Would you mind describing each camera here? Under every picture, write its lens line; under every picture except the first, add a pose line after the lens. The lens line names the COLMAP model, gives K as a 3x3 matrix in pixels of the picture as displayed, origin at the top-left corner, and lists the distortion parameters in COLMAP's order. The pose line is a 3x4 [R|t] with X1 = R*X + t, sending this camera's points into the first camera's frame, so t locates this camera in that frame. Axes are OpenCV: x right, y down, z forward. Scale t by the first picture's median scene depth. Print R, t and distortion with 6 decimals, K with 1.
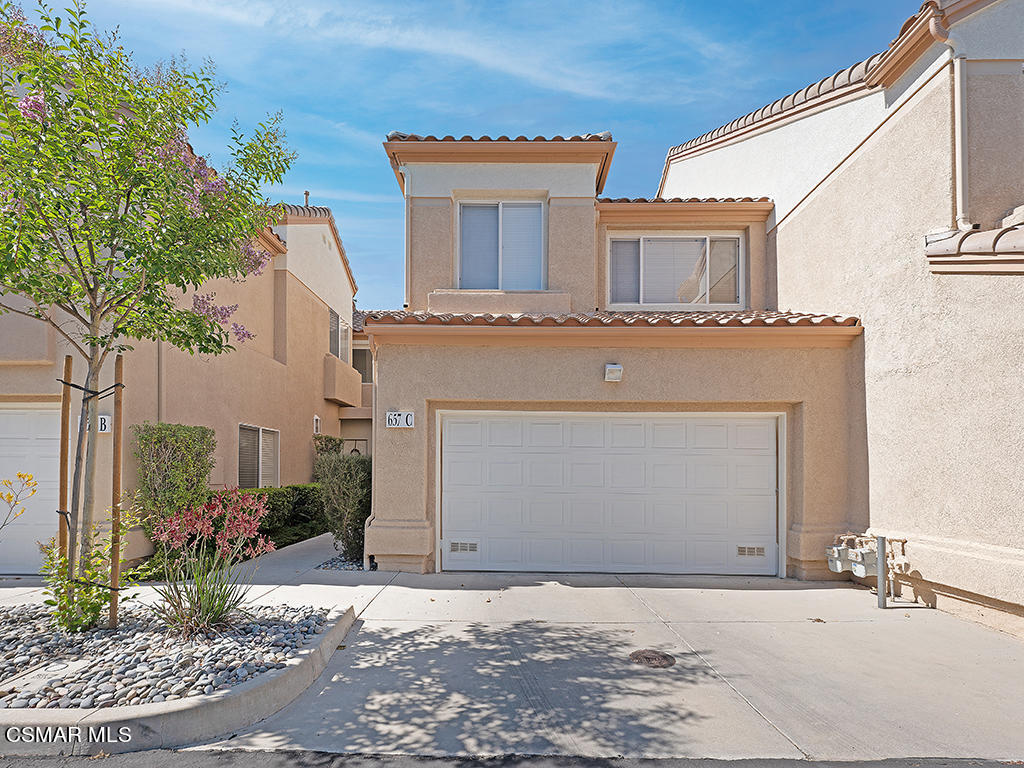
lens RADIAL K [[464.1, 0, 511.2], [0, 464.1, 392.9], [0, 0, 1]] dist [0.000414, 0.000022]
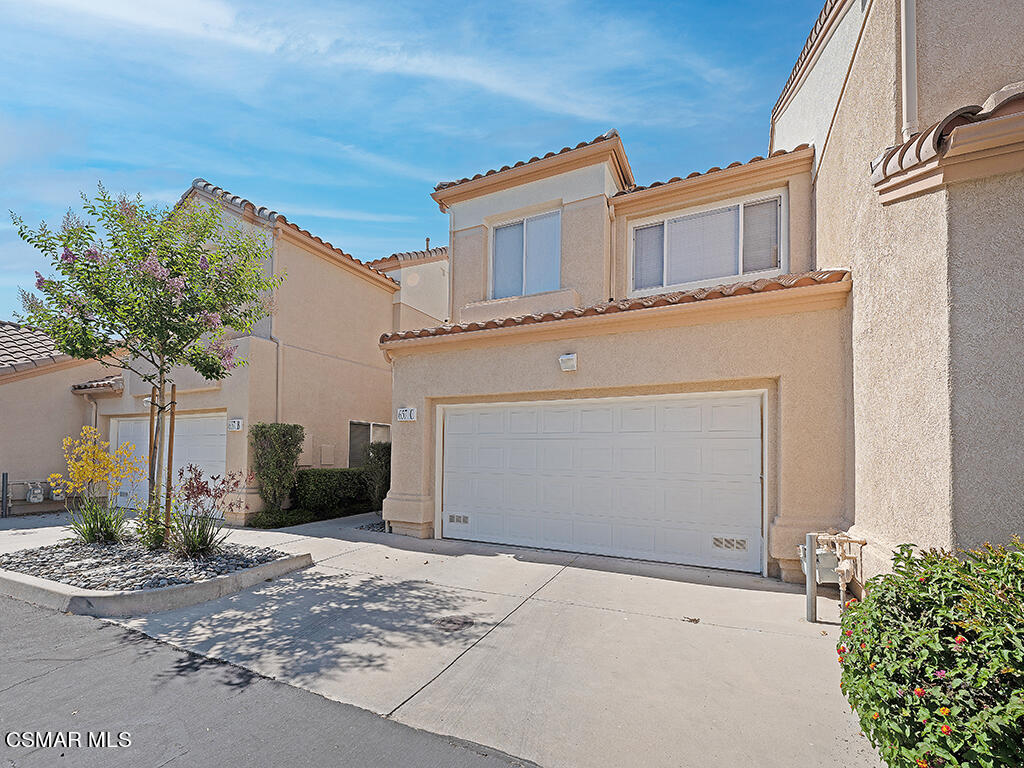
lens RADIAL K [[418.9, 0, 510.4], [0, 418.9, 375.1], [0, 0, 1]] dist [0.003220, -0.000025]
pose [[0.911508, -0.076210, -0.404159, 0.485745], [0.067235, 0.997074, -0.036374, 0.011832], [0.405748, 0.005981, 0.913965, 0.068896]]
